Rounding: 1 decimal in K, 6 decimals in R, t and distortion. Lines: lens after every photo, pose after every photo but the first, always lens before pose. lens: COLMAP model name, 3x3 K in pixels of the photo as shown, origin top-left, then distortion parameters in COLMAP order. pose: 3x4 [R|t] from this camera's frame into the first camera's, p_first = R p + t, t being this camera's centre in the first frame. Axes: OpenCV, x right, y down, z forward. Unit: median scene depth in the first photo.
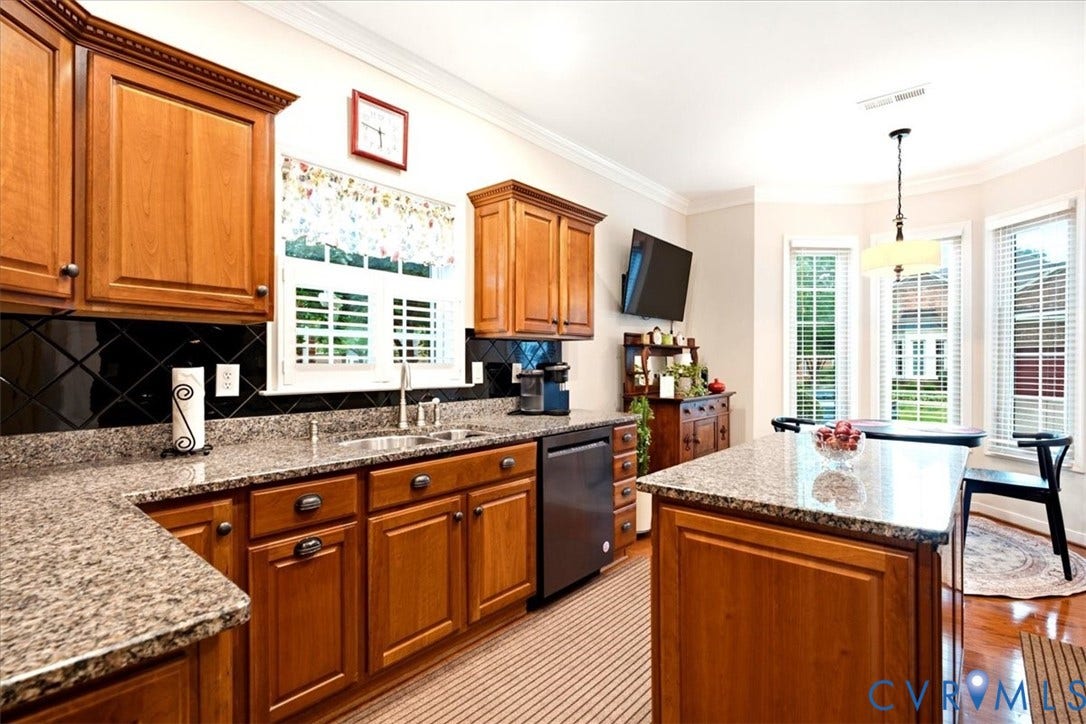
lens RADIAL K [[495.5, 0, 553.1], [0, 495.5, 363.7], [0, 0, 1]] dist [-0.000915, -0.000419]
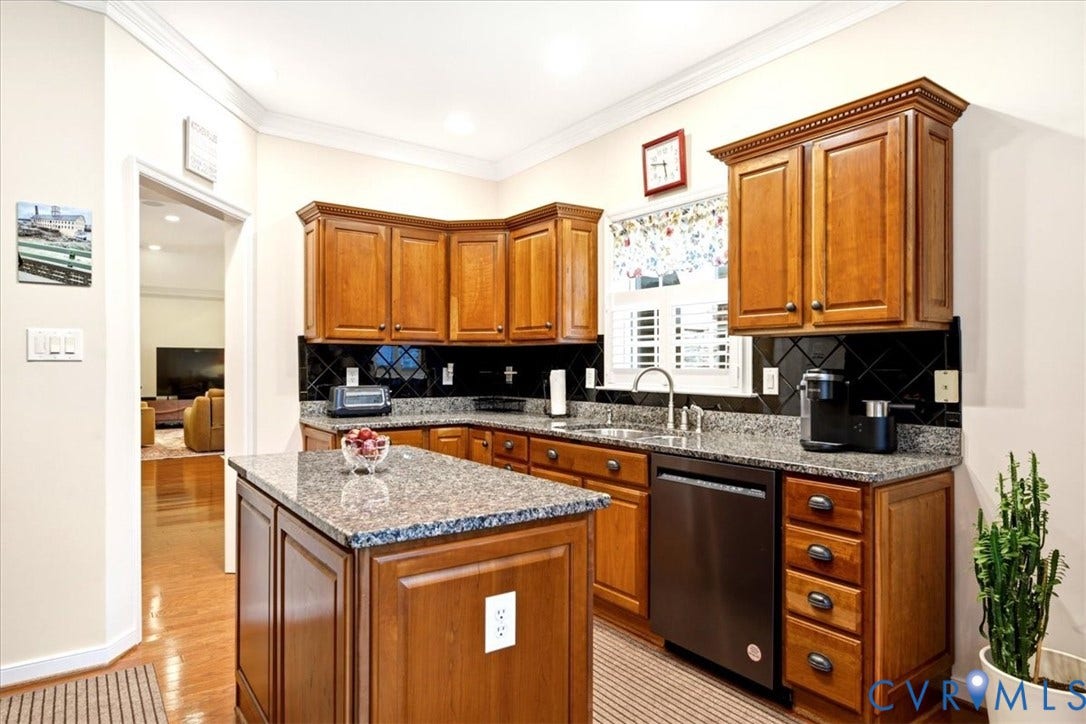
lens RADIAL K [[644.1, 0, 551.5], [0, 644.1, 363.3], [0, 0, 1]] dist [-0.009098, 0.006345]
pose [[-0.214117, -0.007730, -0.976777, 1.119958], [-0.008662, 0.999944, -0.006015, -0.001228], [0.976770, 0.007173, -0.214172, 1.048558]]
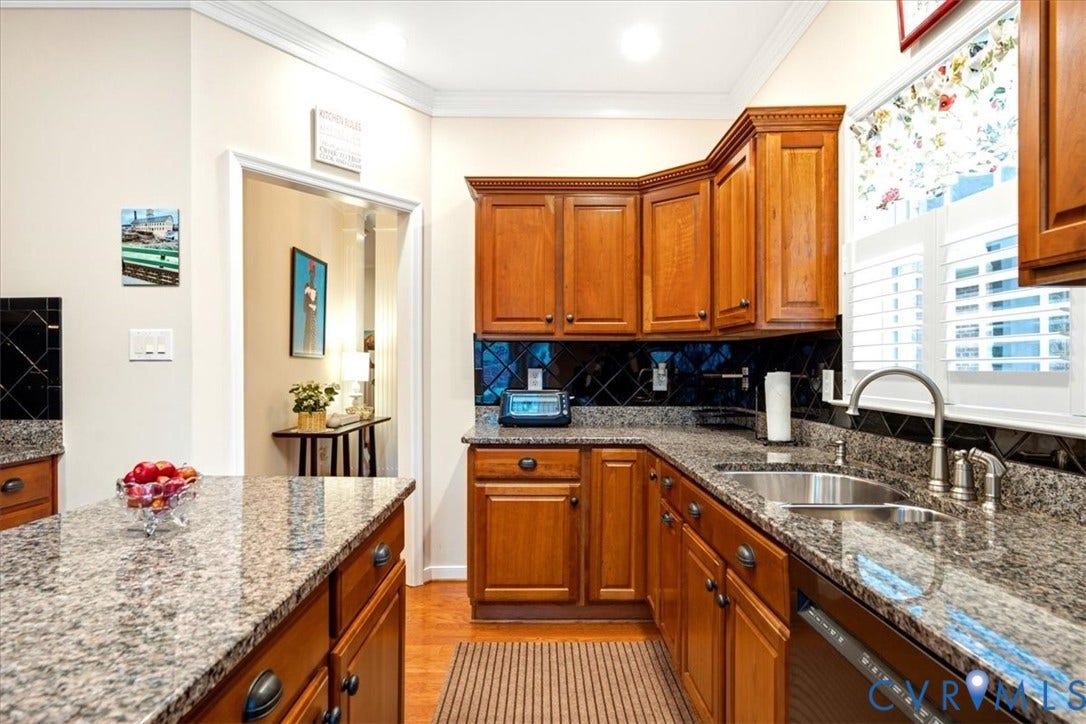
lens RADIAL K [[599.9, 0, 545.9], [0, 599.9, 362.2], [0, 0, 1]] dist [-0.005866, 0.007182]
pose [[-0.755003, -0.010362, -0.655640, 0.442798], [-0.008669, 0.999945, -0.005821, -0.001703], [0.655664, 0.001289, -0.755052, 1.214364]]
